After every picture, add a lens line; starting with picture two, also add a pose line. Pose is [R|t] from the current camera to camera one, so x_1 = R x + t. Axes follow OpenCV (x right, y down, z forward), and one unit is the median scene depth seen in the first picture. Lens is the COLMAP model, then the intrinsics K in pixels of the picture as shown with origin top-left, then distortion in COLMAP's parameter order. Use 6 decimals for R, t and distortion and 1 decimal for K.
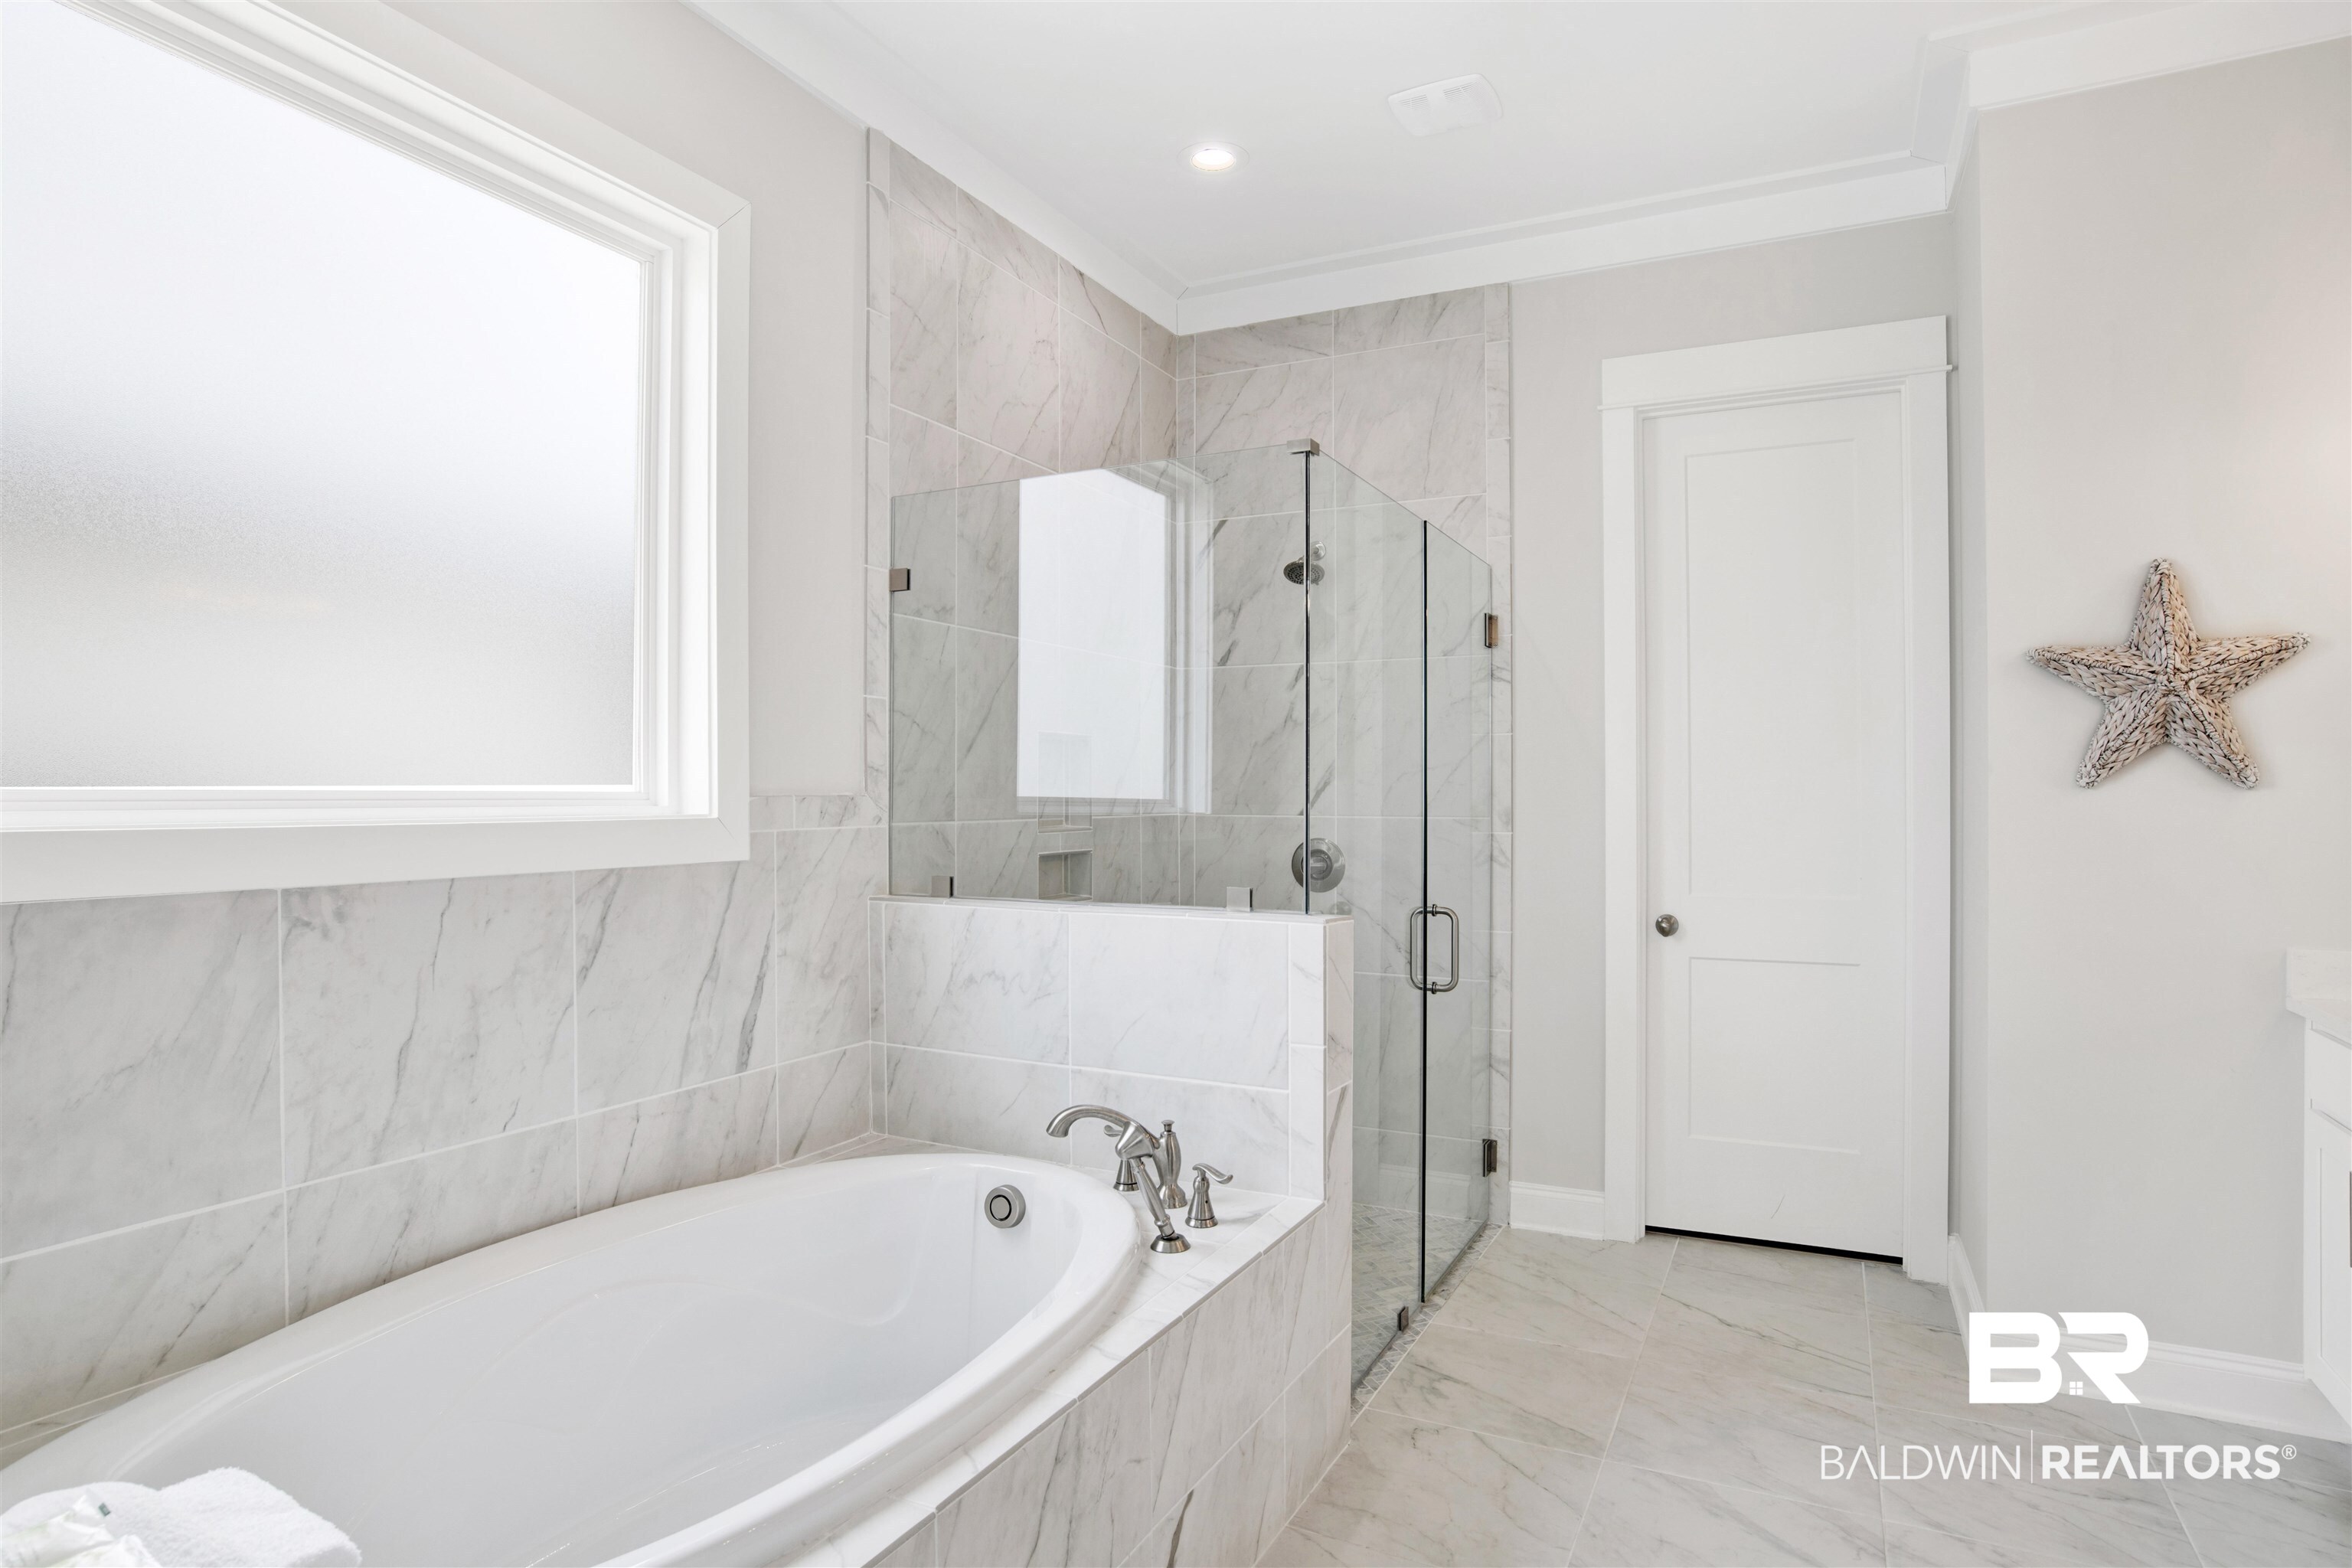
lens RADIAL K [[1283.8, 0, 1204.3], [0, 1283.8, 789.0], [0, 0, 1]] dist [-0.076203, 0.028465]
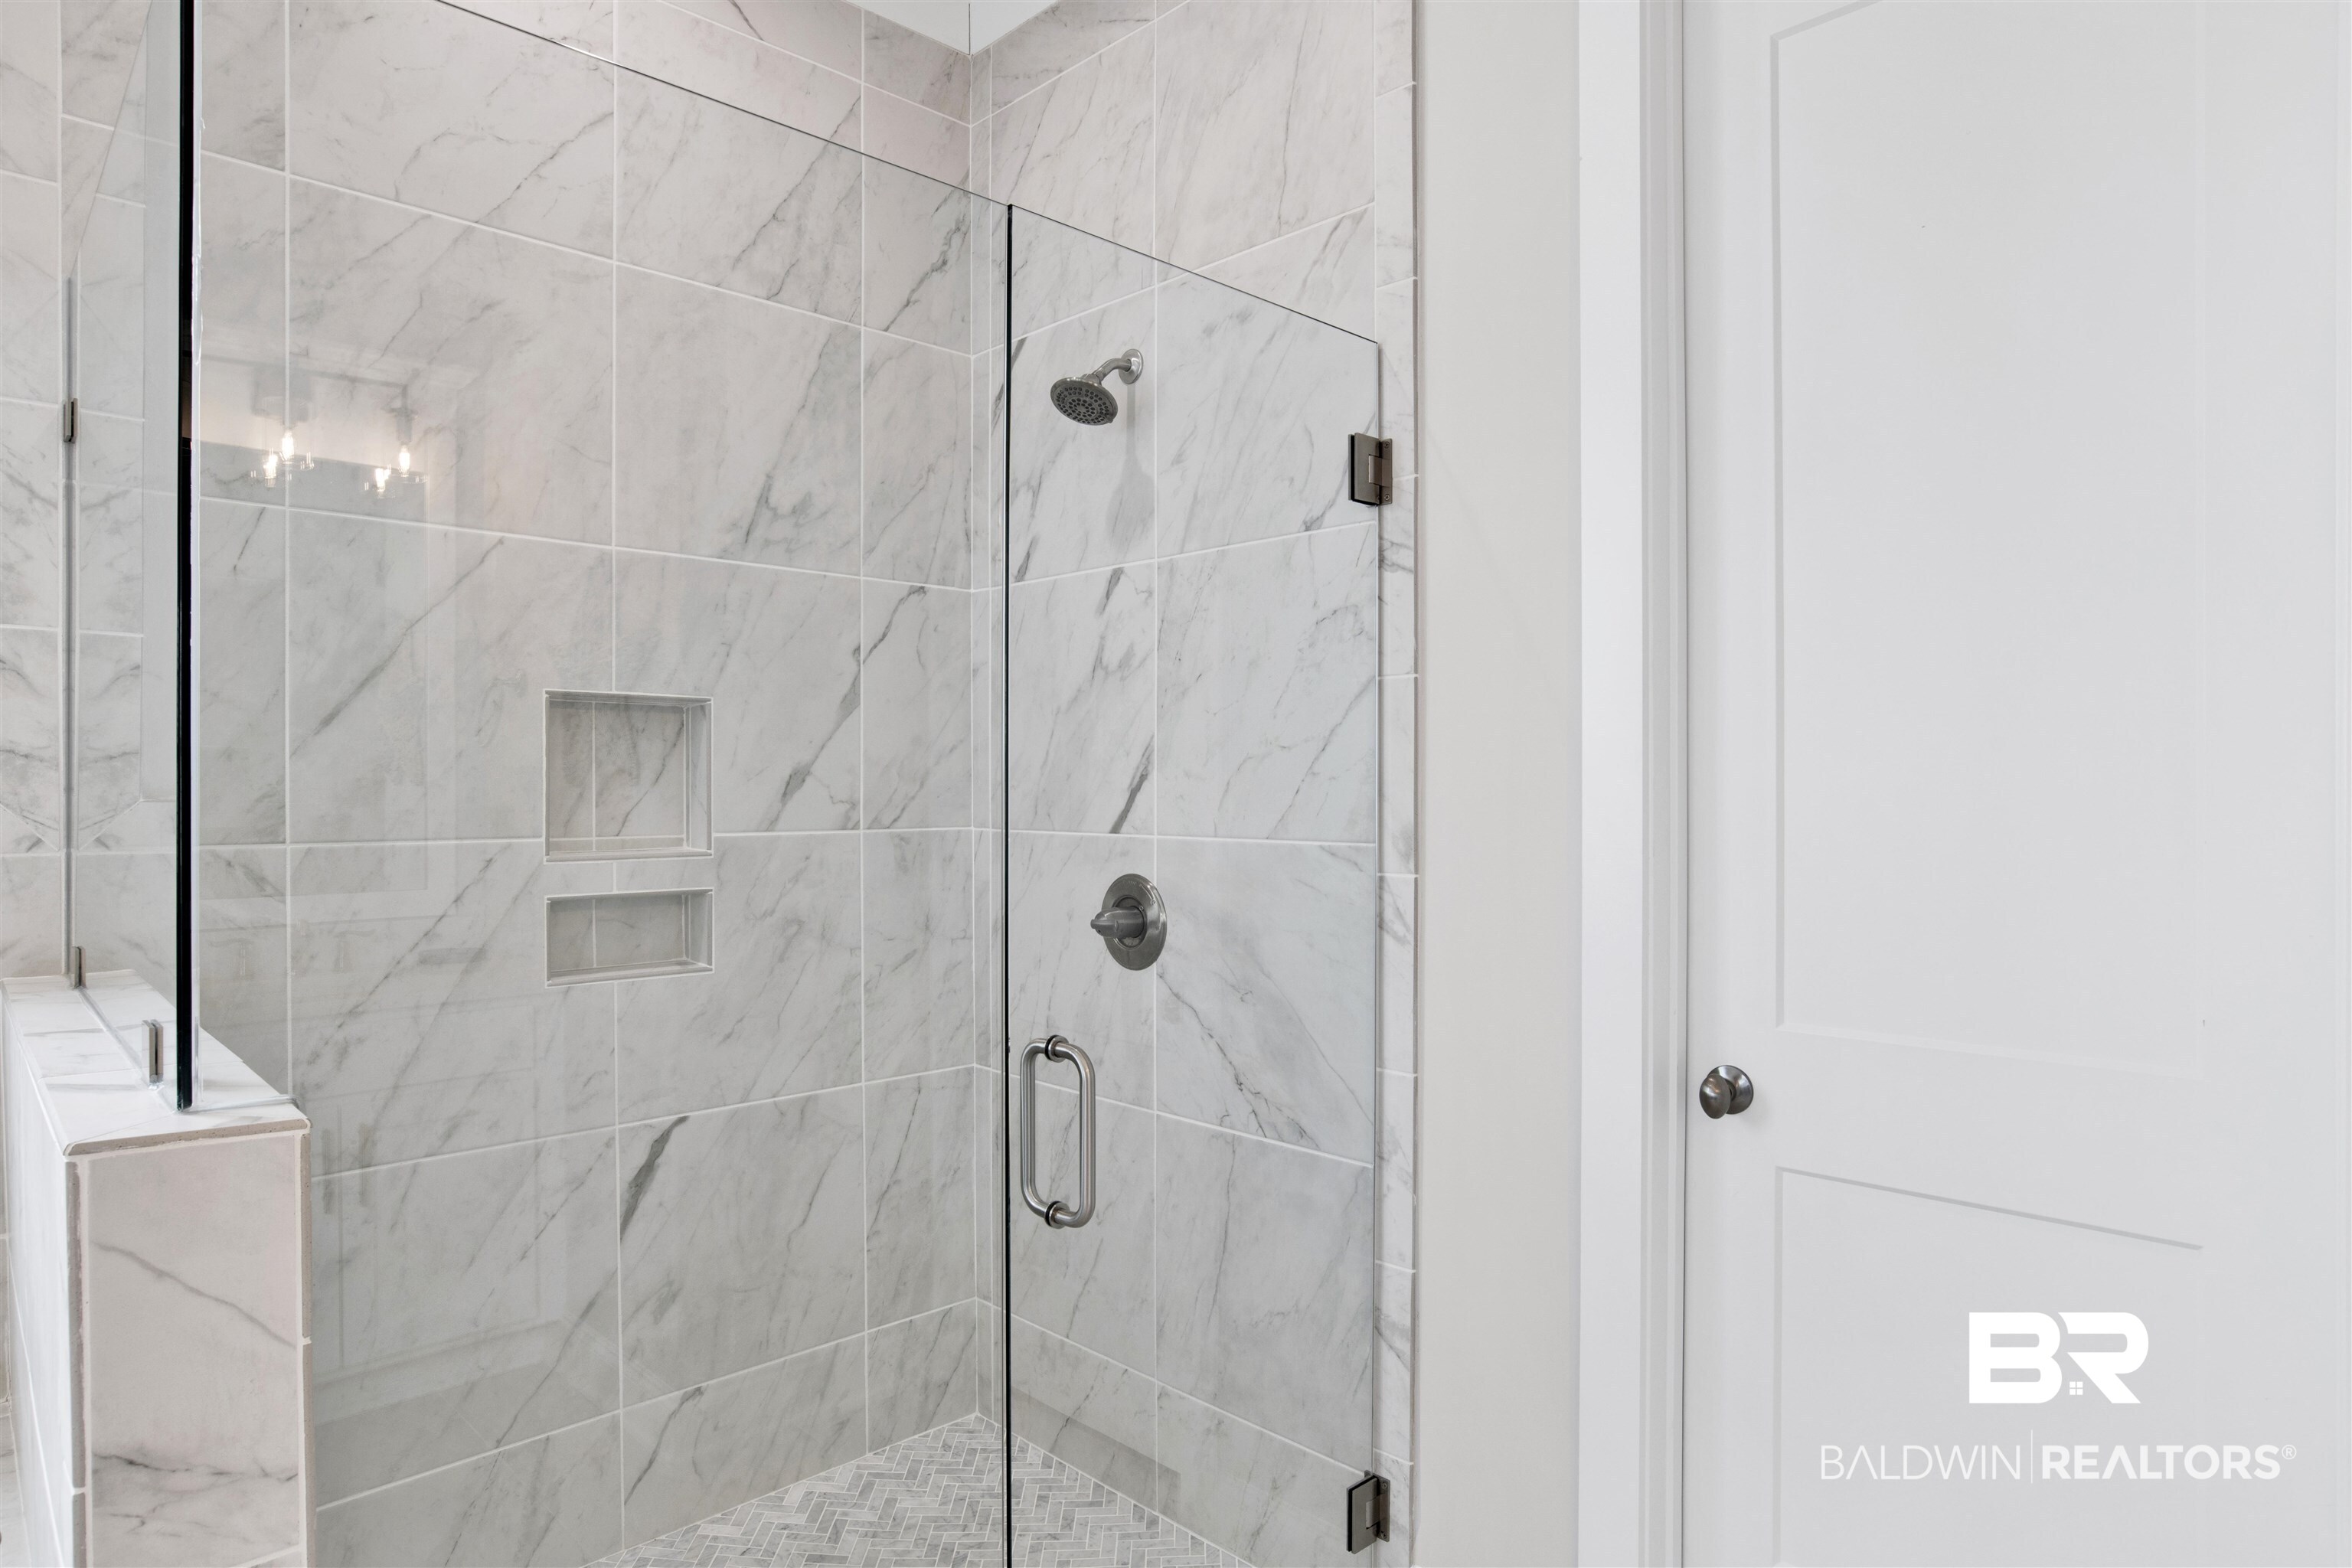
lens RADIAL K [[1351.0, 0, 1182.6], [0, 1351.0, 794.5], [0, 0, 1]] dist [-0.064296, 0.017979]
pose [[0.946072, 0.000887, -0.323956, 0.756224], [0.001820, 0.999966, 0.008053, -0.003142], [0.323952, -0.008208, 0.946038, 1.111918]]
